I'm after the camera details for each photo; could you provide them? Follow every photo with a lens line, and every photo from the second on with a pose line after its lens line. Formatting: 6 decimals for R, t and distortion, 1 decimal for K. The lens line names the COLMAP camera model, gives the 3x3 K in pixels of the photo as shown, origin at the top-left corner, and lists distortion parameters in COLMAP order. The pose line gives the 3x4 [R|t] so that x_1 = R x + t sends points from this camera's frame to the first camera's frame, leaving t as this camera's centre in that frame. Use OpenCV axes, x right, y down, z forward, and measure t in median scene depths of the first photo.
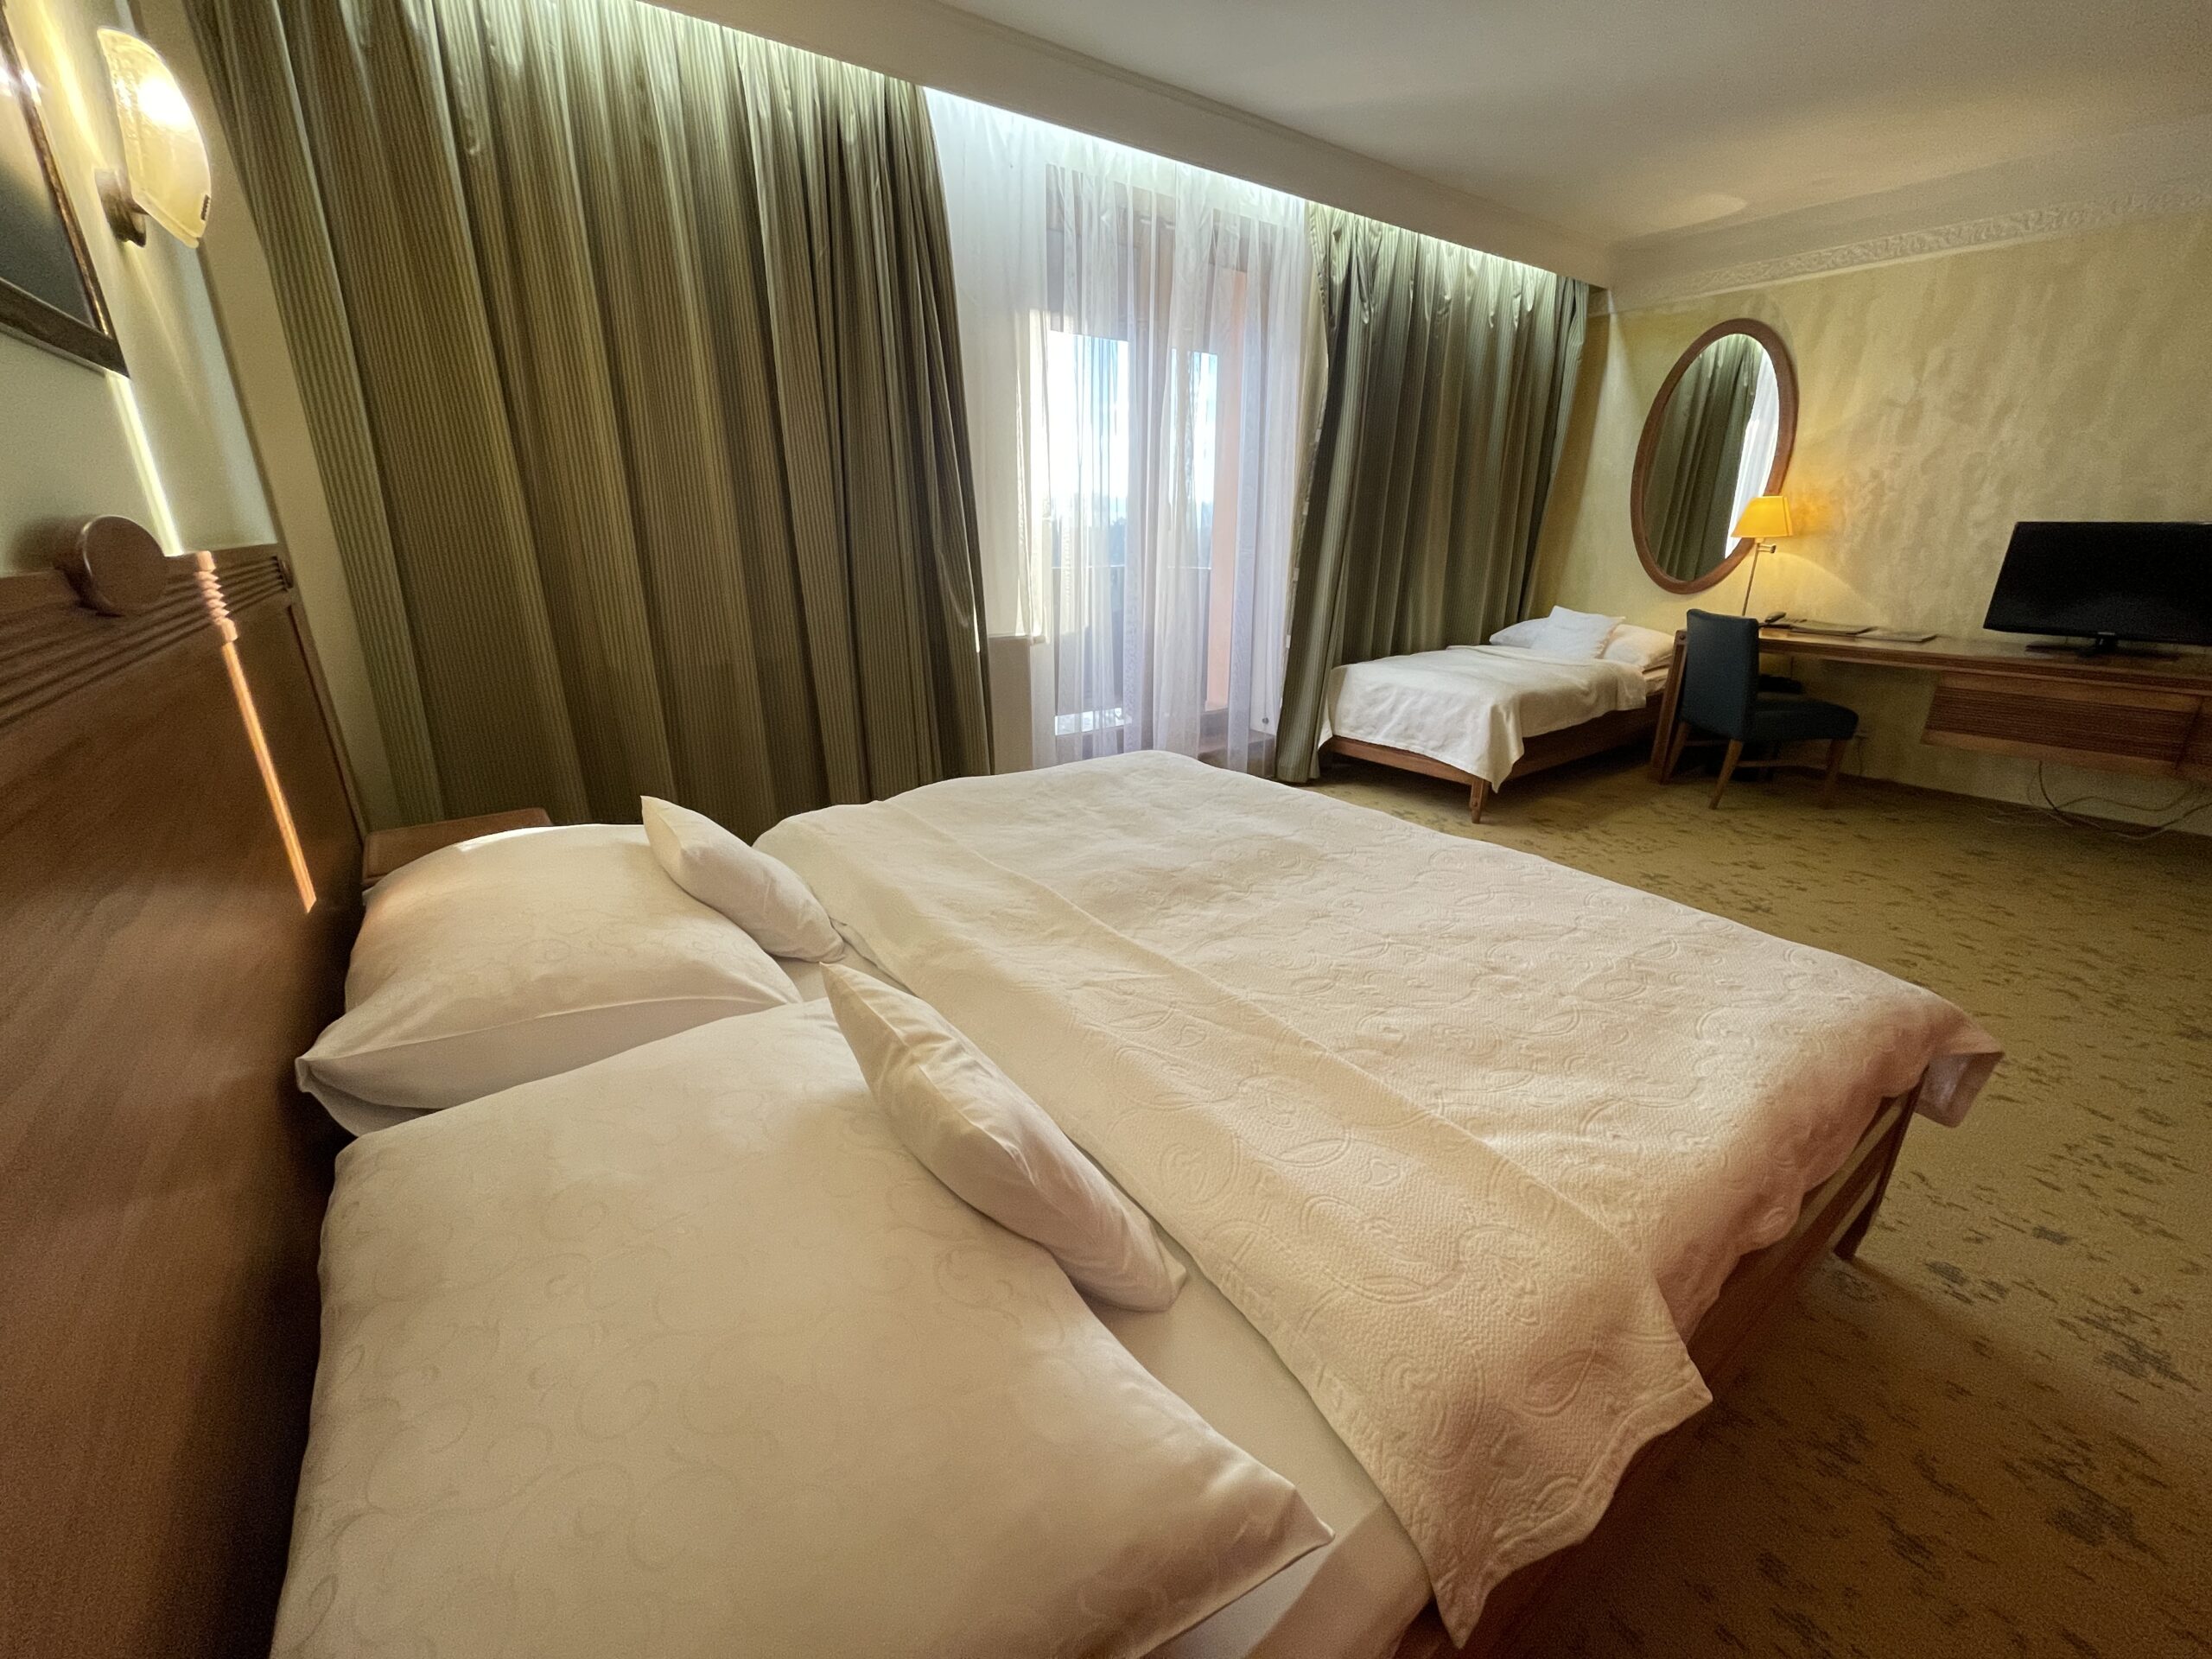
lens RADIAL K [[892.9, 0, 1109.9], [0, 892.9, 831.2], [0, 0, 1]] dist [-0.005033, 0.000488]
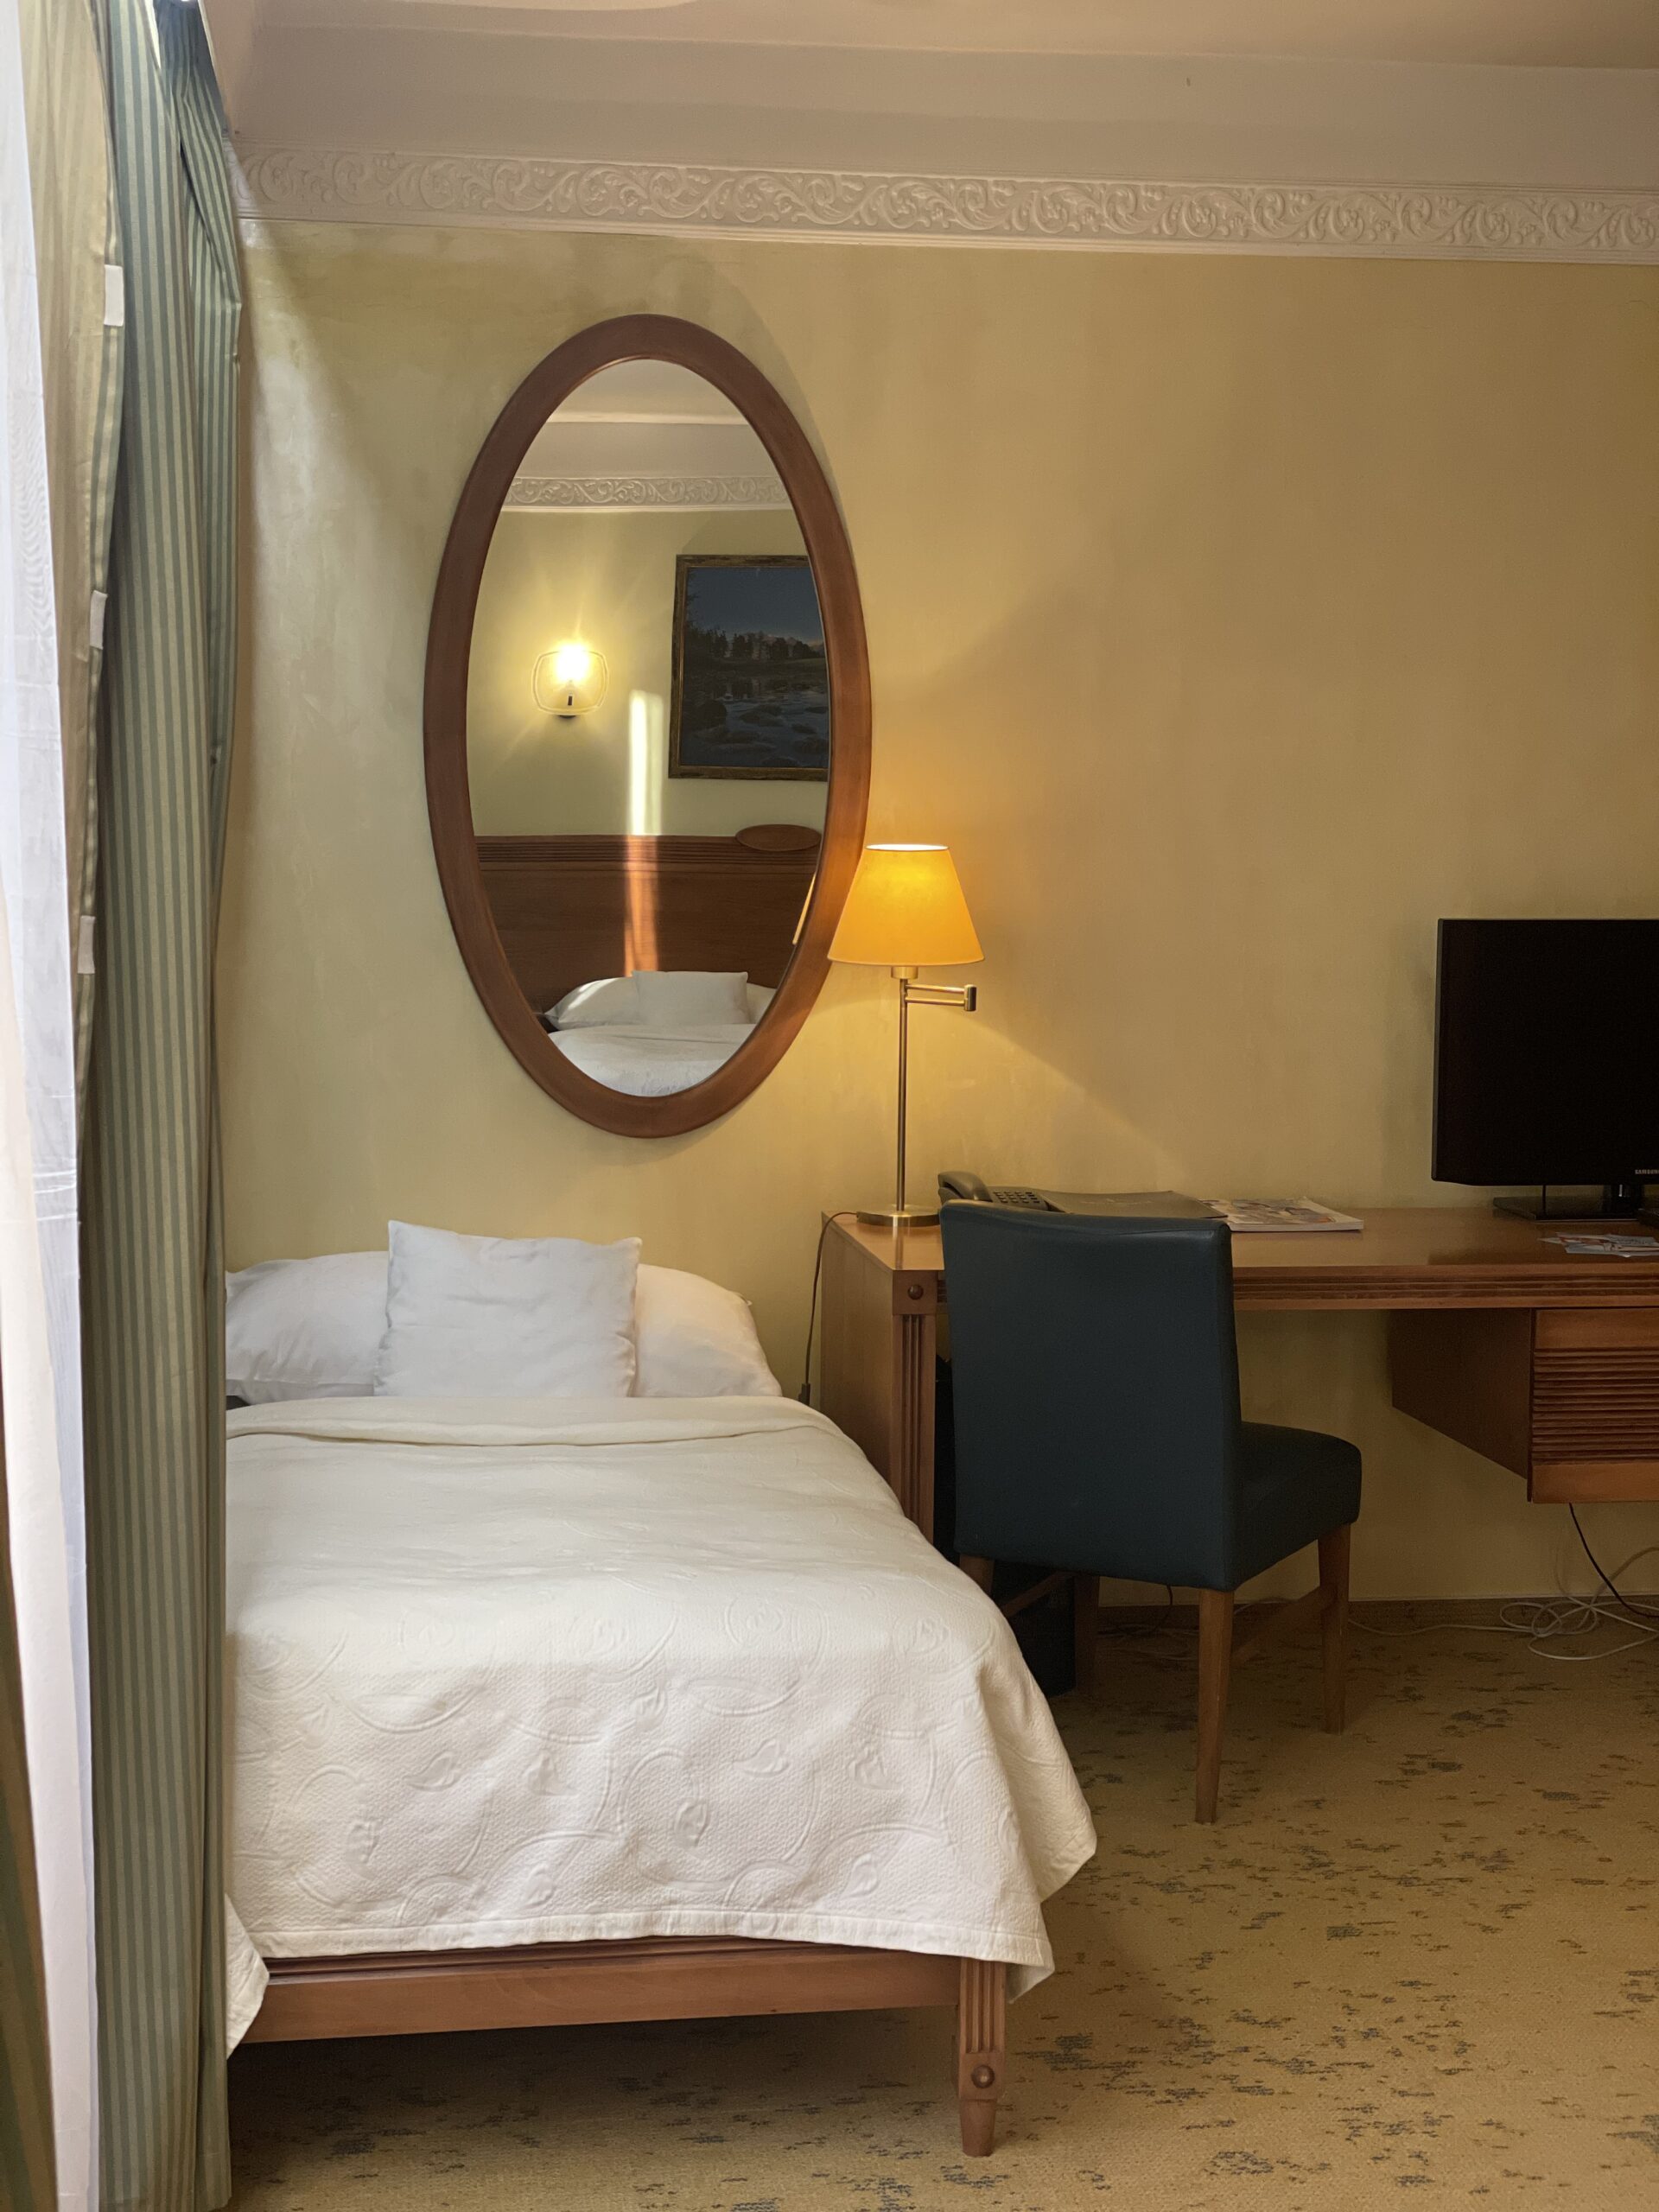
lens RADIAL K [[3254.2, 0, 842.5], [0, 3254.2, 1092.0], [0, 0, 1]] dist [0.090899, 0.000000]
pose [[0.475641, -0.075381, 0.876404, -0.379727], [0.276924, 0.958493, -0.067850, -0.239331], [-0.834912, 0.274969, 0.476774, 0.526757]]
